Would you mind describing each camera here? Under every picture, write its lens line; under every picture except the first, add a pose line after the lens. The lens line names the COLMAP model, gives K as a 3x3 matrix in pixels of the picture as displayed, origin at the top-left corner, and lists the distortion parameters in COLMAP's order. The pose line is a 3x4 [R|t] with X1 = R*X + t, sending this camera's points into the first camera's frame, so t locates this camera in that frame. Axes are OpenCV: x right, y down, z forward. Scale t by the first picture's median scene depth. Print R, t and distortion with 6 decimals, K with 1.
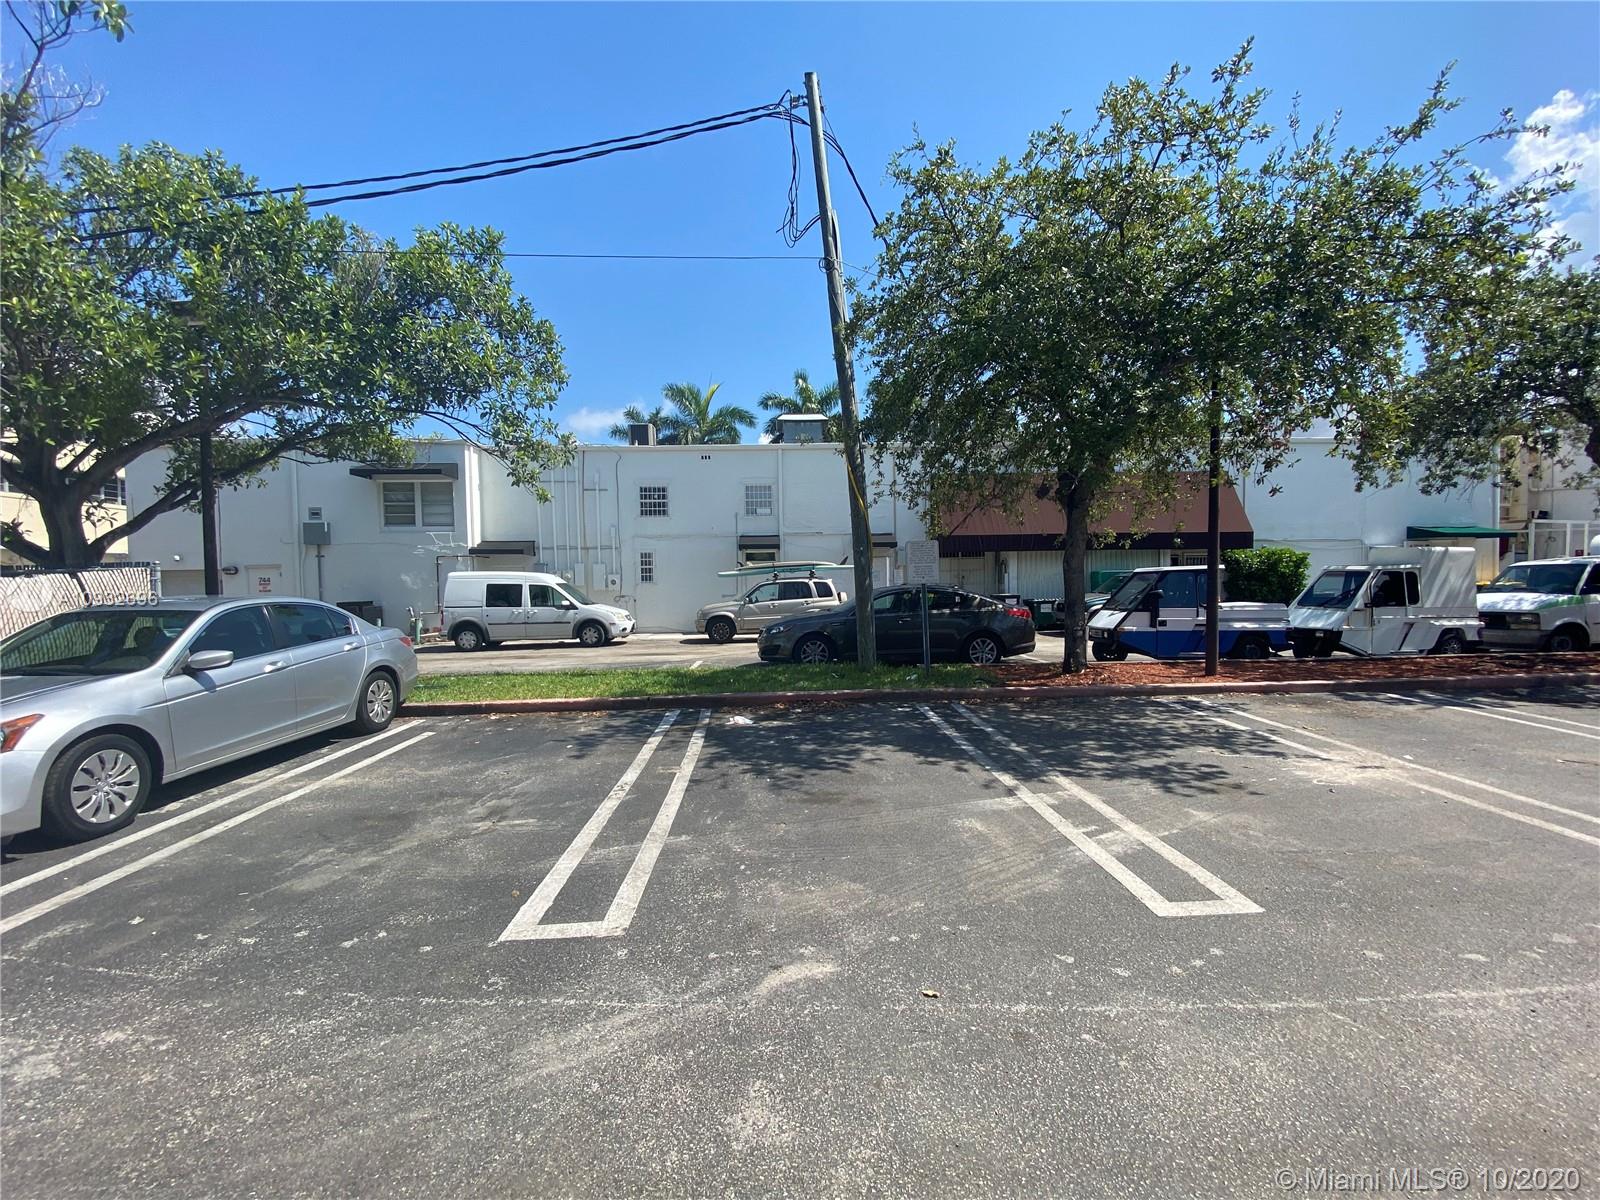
lens RADIAL K [[648.3, 0, 800.3], [0, 648.3, 606.8], [0, 0, 1]] dist [0.016858, -0.017550]
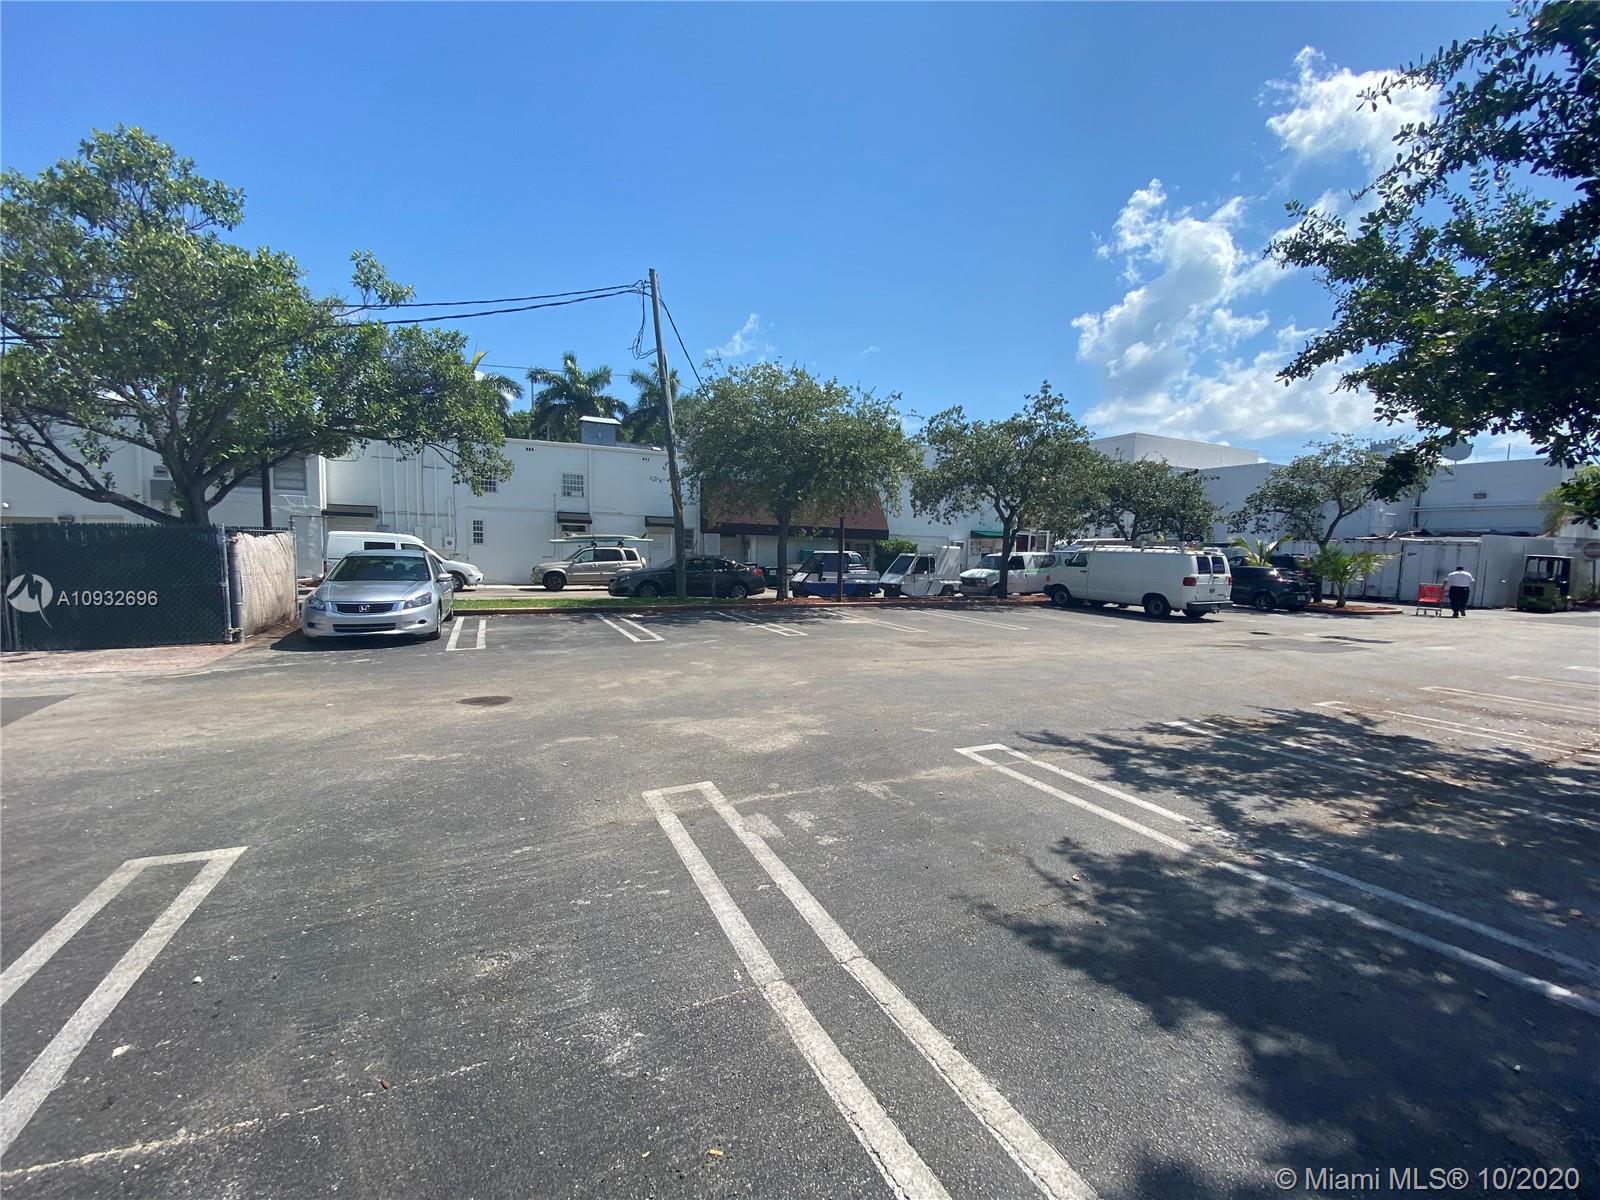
lens RADIAL K [[648.3, 0, 800.3], [0, 648.3, 606.8], [0, 0, 1]] dist [0.016858, -0.017550]
pose [[0.922038, 0.003627, 0.387082, -0.256433], [-0.024284, 0.998528, 0.048490, 0.013530], [-0.386336, -0.054109, 0.920769, -0.734411]]
